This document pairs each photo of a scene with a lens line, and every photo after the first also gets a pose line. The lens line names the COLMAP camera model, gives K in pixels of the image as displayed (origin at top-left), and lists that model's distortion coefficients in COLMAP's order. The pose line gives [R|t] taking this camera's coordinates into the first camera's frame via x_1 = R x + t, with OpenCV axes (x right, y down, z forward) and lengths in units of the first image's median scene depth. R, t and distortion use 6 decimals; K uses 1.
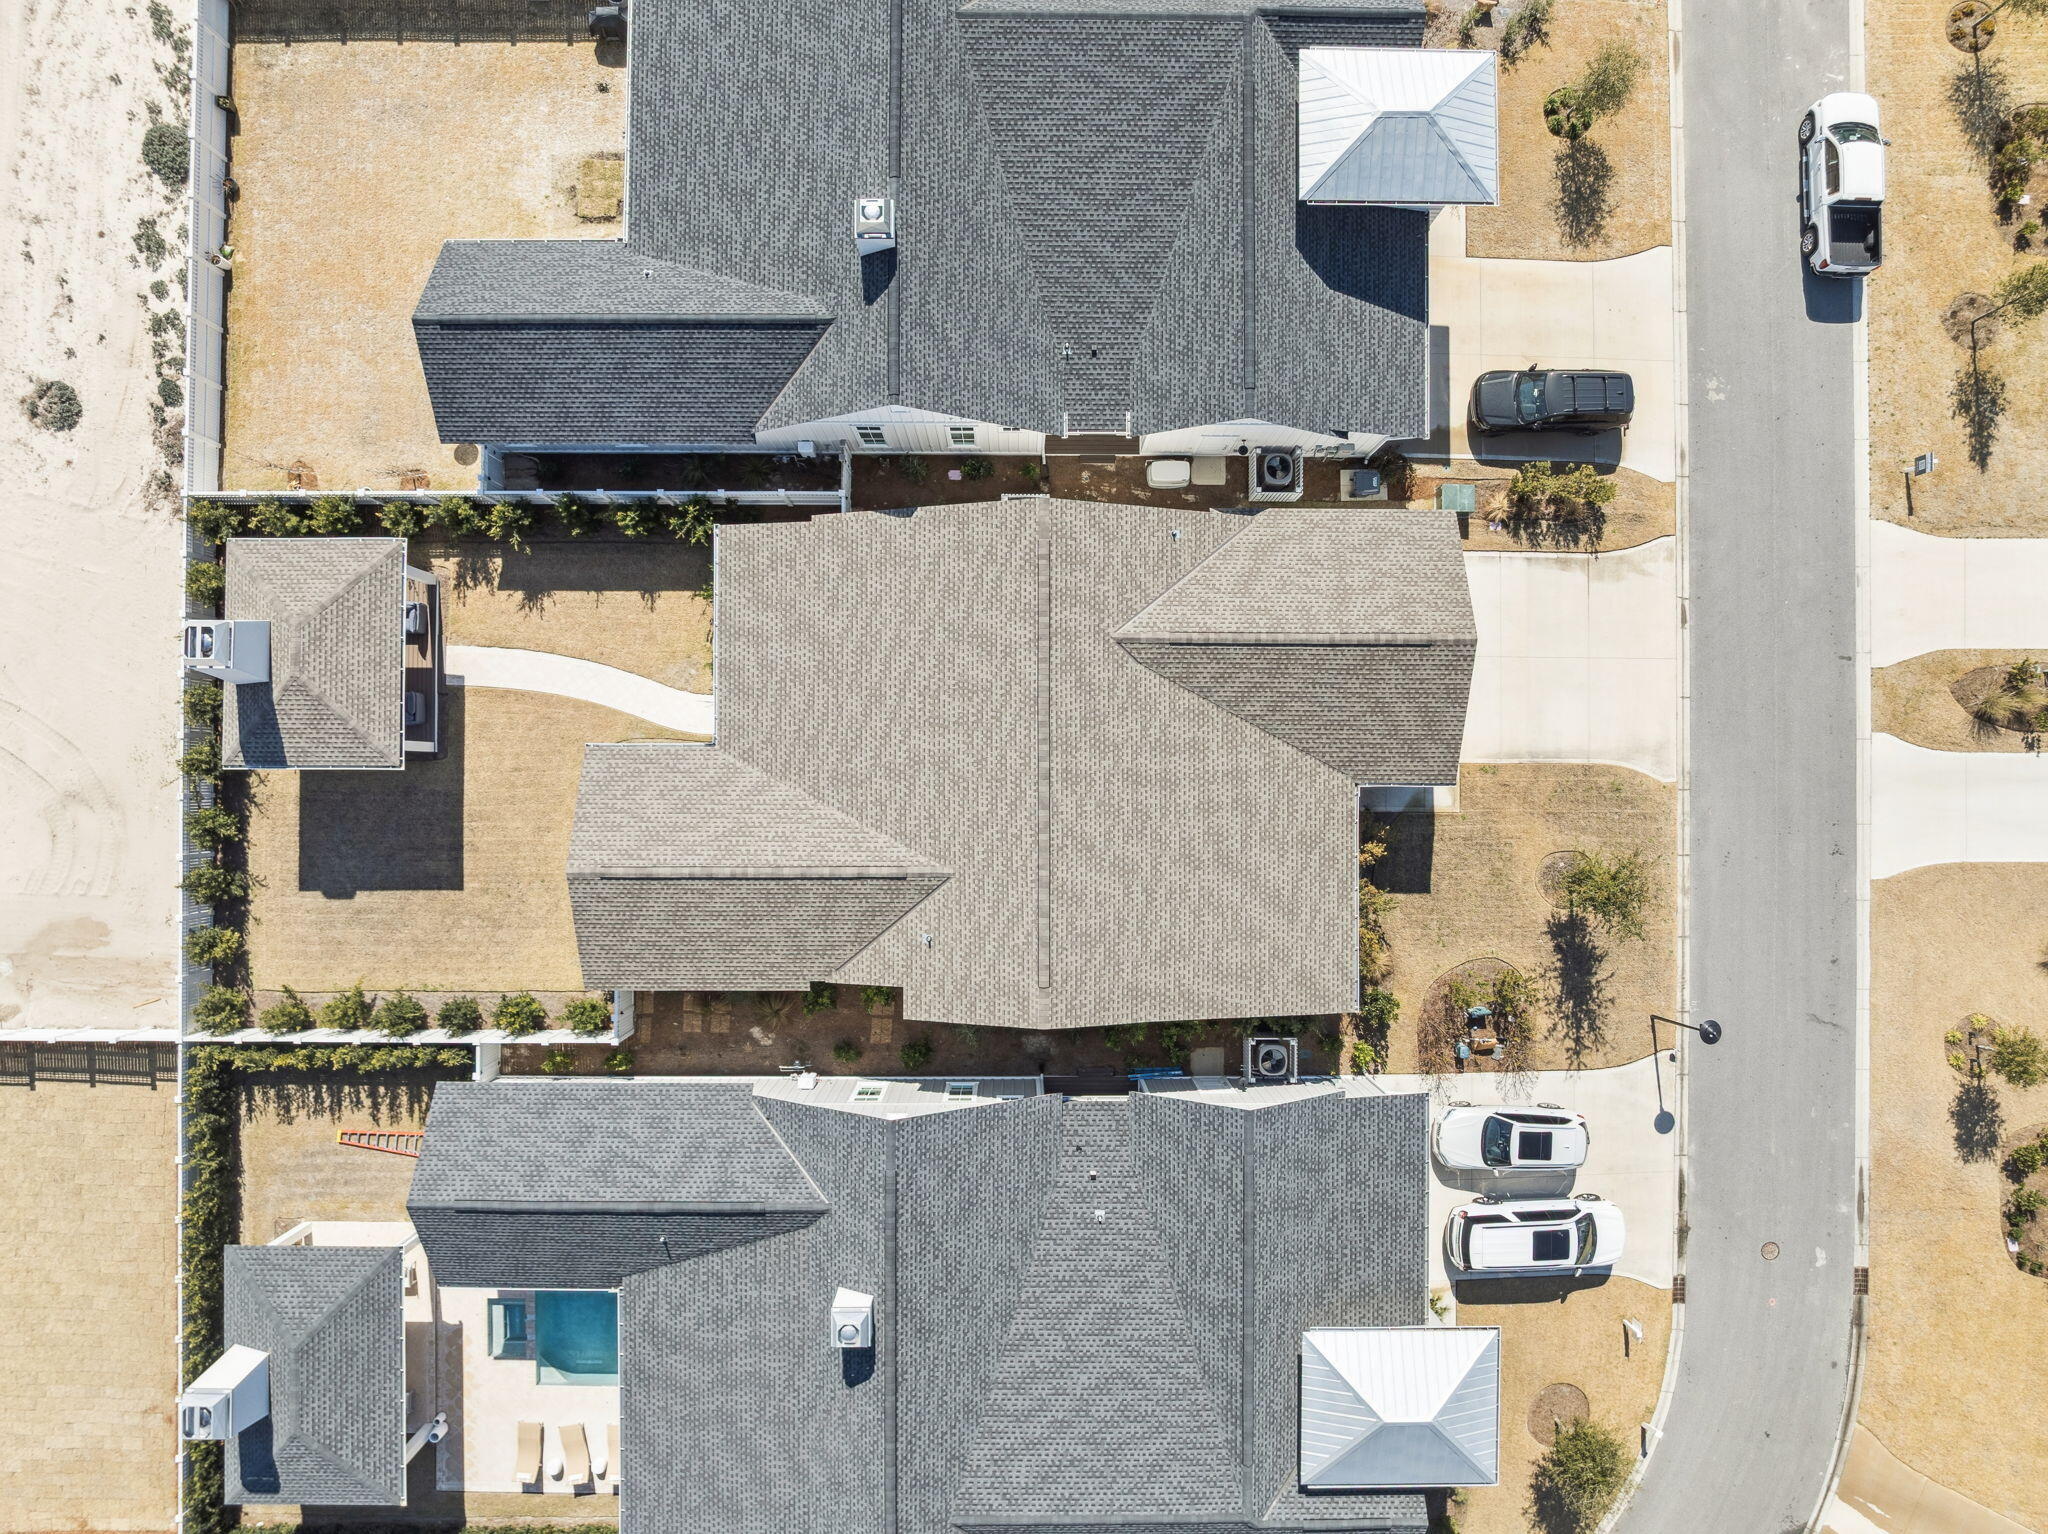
lens RADIAL K [[1442.6, 0, 1033.9], [0, 1442.6, 761.1], [0, 0, 1]] dist [-0.038824, 0.000504]
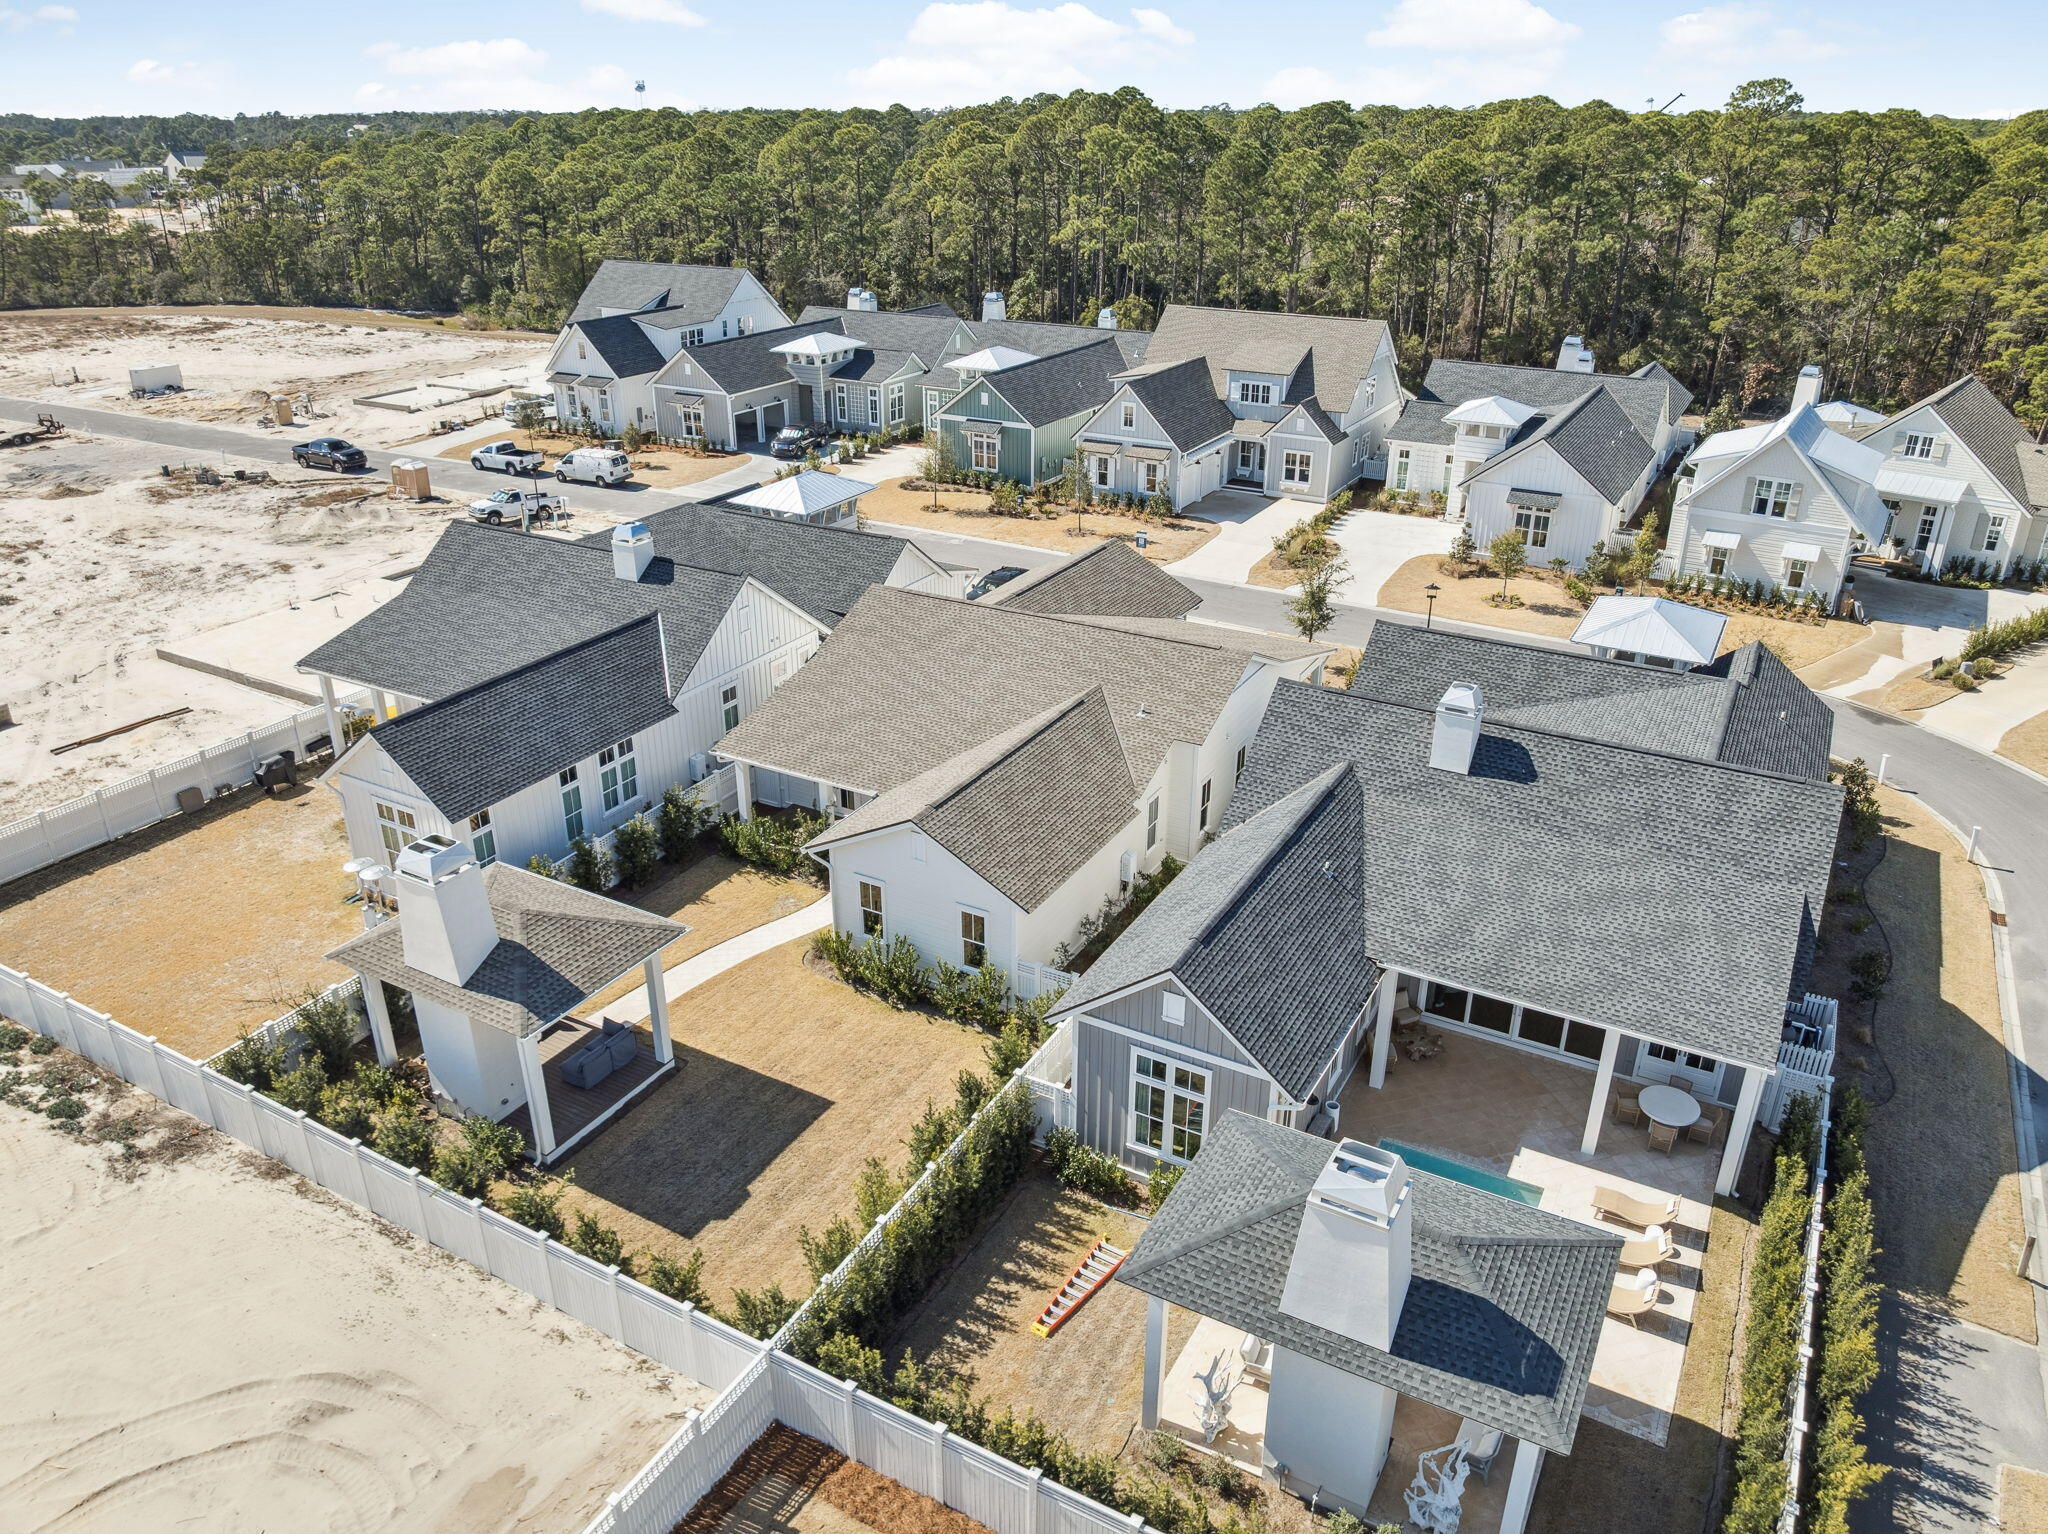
lens RADIAL K [[1442.6, 0, 1033.9], [0, 1442.6, 761.1], [0, 0, 1]] dist [-0.038824, 0.000504]
pose [[0.482886, -0.375988, 0.790856, -0.888107], [0.875605, 0.219348, -0.430351, 0.474774], [-0.011666, 0.900289, 0.435137, 0.501068]]
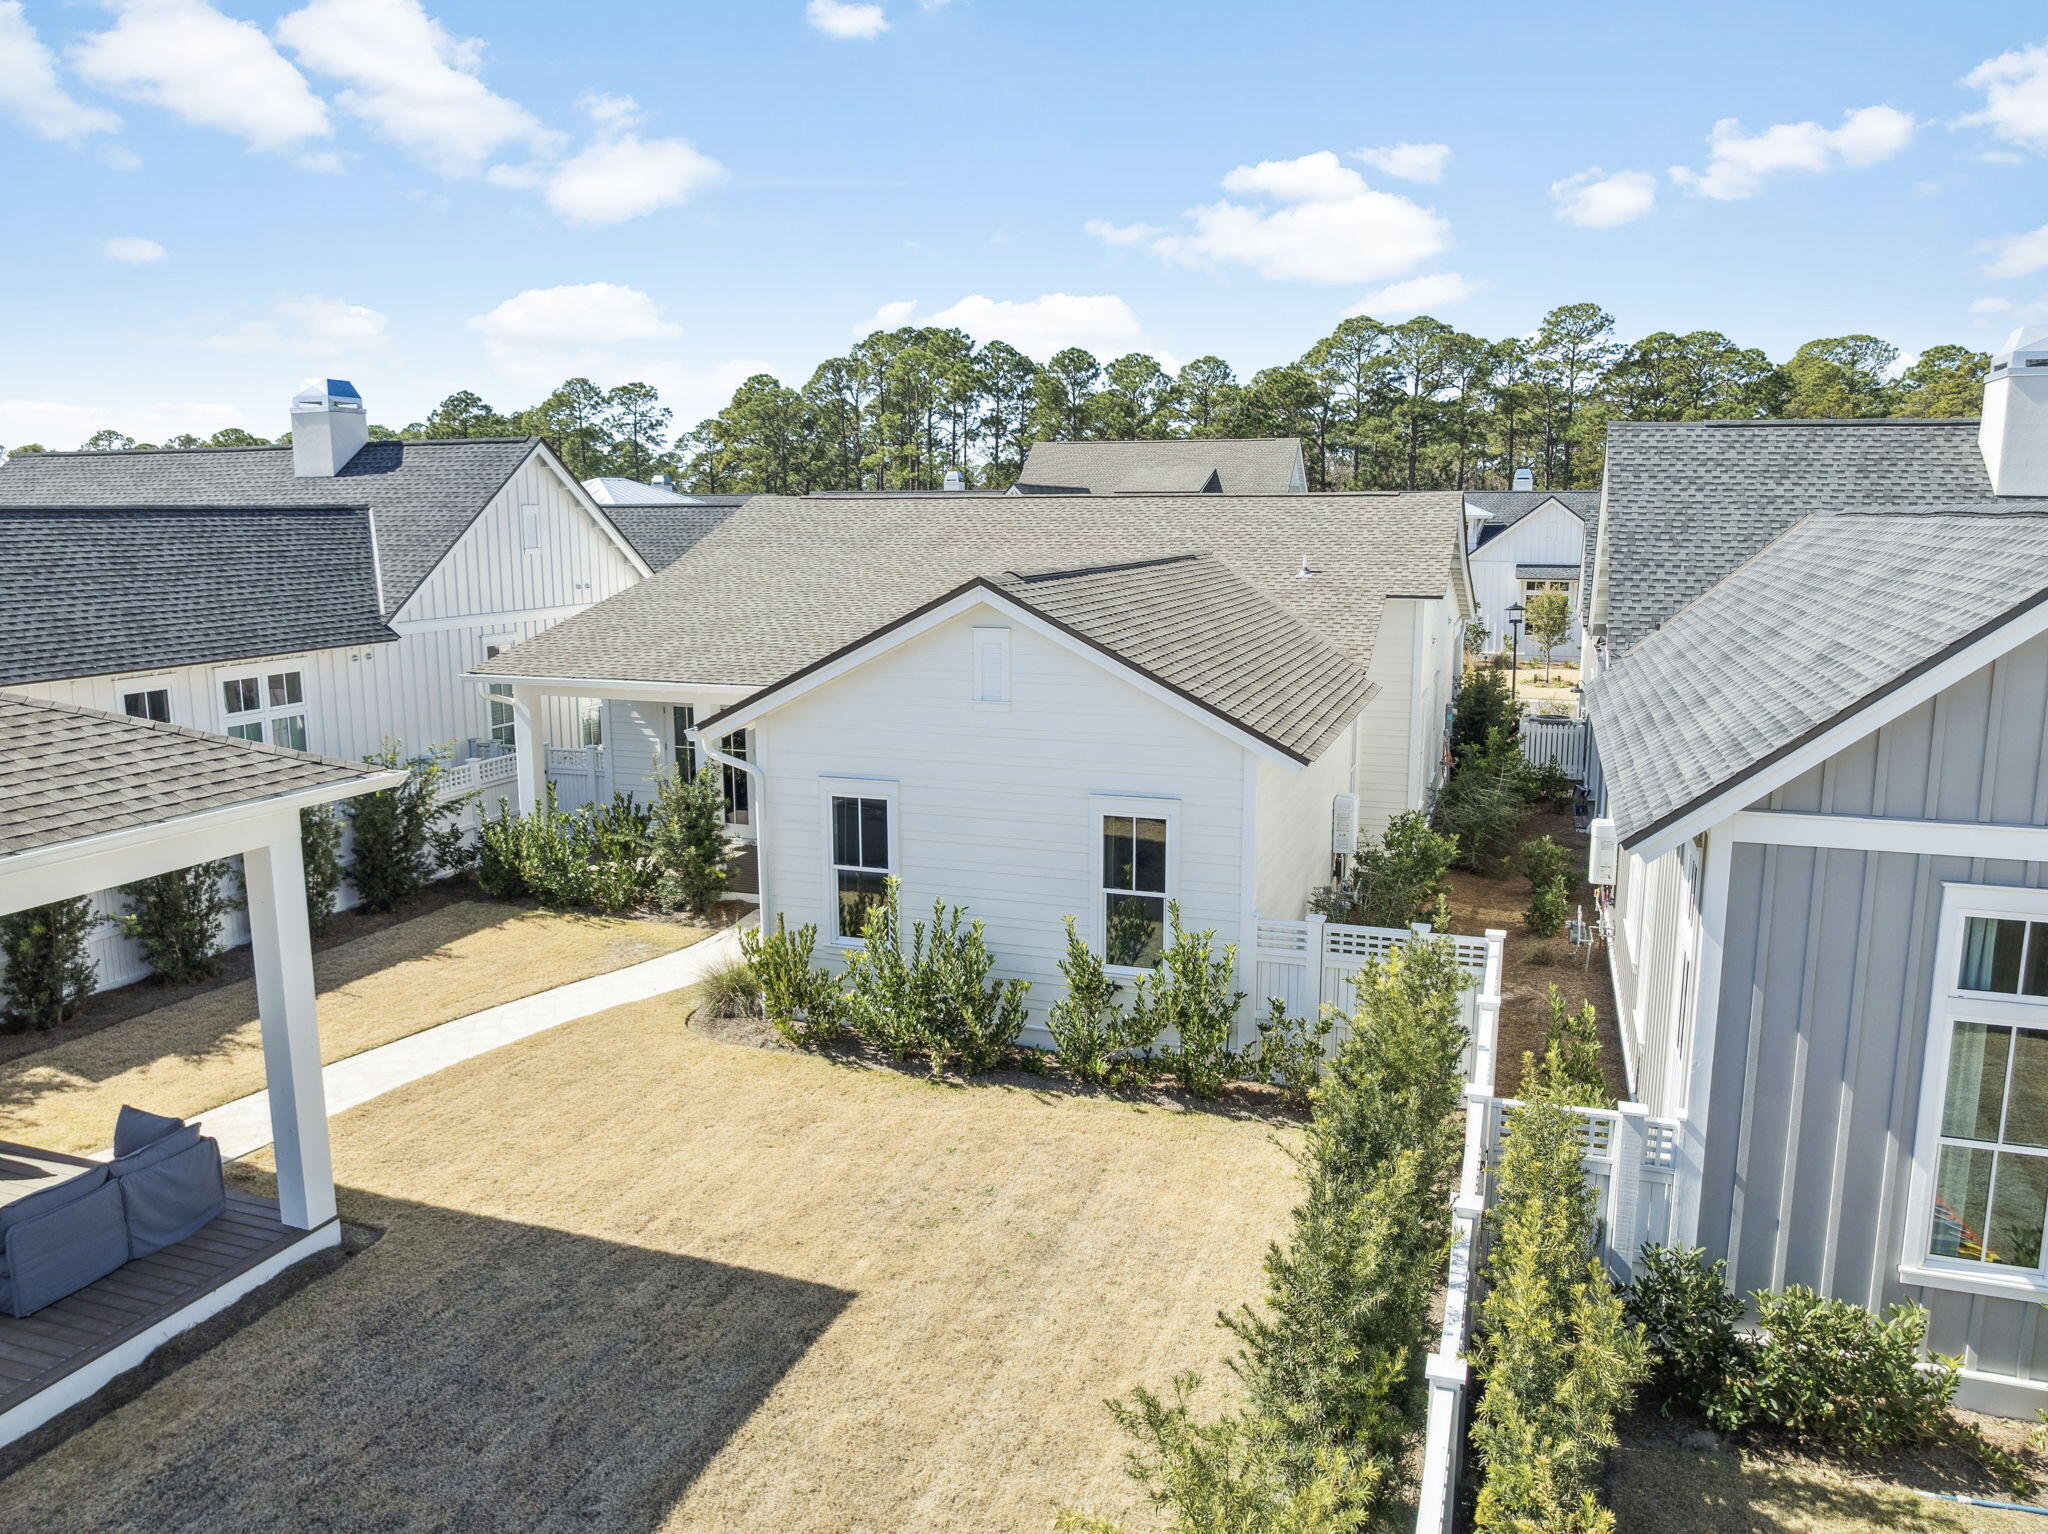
lens RADIAL K [[1442.6, 0, 1033.9], [0, 1442.6, 761.1], [0, 0, 1]] dist [-0.038824, 0.000504]
pose [[0.328053, -0.174743, 0.928357, -0.600838], [0.944611, 0.070597, -0.320508, 0.190487], [-0.009532, 0.982080, 0.188224, 0.866456]]
